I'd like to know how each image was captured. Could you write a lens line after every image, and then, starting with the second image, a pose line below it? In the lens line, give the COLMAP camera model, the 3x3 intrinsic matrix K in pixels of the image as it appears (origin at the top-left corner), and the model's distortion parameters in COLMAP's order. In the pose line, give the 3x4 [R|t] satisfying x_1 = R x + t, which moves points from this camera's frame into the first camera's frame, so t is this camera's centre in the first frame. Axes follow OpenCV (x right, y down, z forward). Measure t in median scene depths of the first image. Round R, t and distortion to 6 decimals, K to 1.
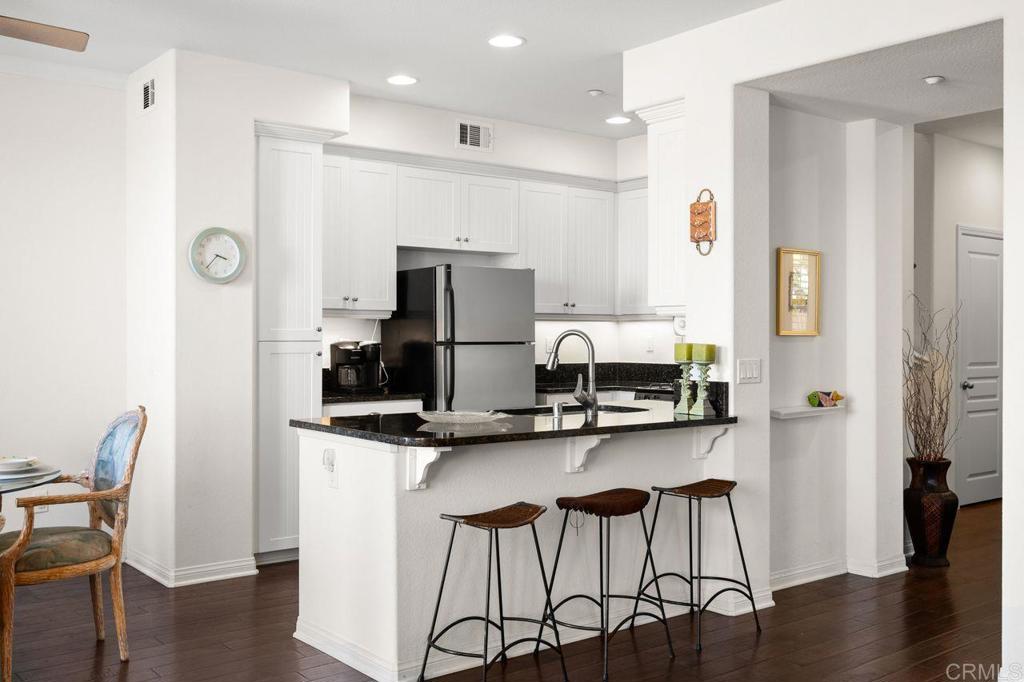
lens RADIAL K [[988.6, 0, 540.0], [0, 988.6, 339.1], [0, 0, 1]] dist [0.032600, 0.002101]
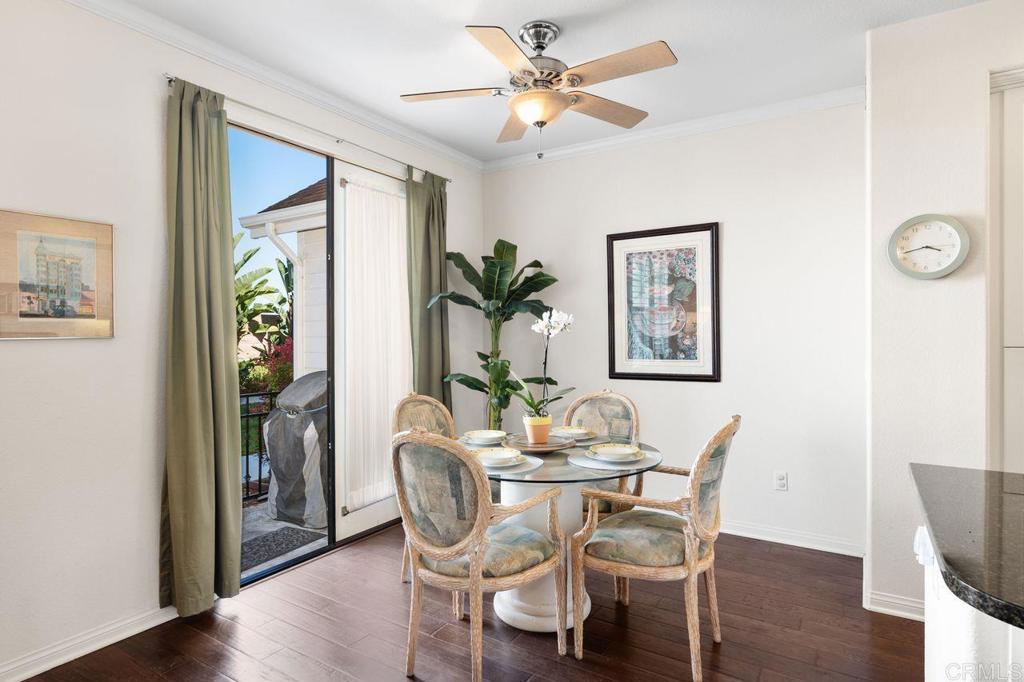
lens RADIAL K [[550.3, 0, 538.1], [0, 550.3, 336.8], [0, 0, 1]] dist [-0.001111, -0.000129]
pose [[0.306800, 0.000079, -0.951774, 0.032029], [-0.004699, 0.999988, -0.001432, -0.004481], [0.951763, 0.004912, 0.306796, 0.640192]]
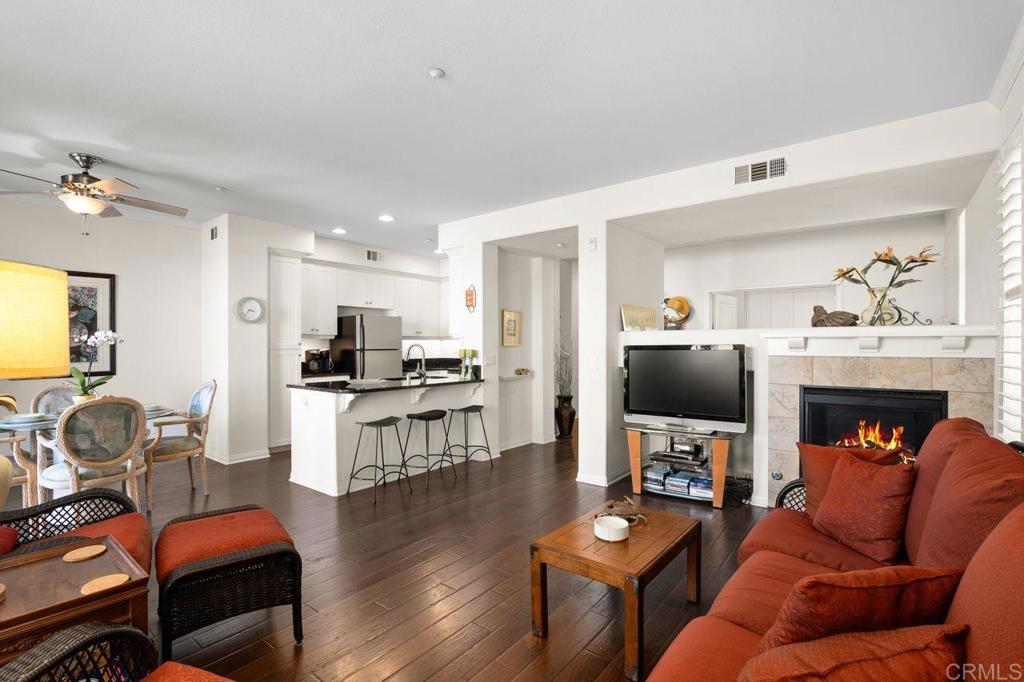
lens RADIAL K [[476.6, 0, 512.7], [0, 476.6, 345.3], [0, 0, 1]] dist [-0.000967, -0.000066]
pose [[0.979219, -0.004418, 0.202756, 0.028761], [0.005312, 0.999978, -0.003866, -0.000276], [-0.202734, 0.004863, 0.979222, -0.150413]]
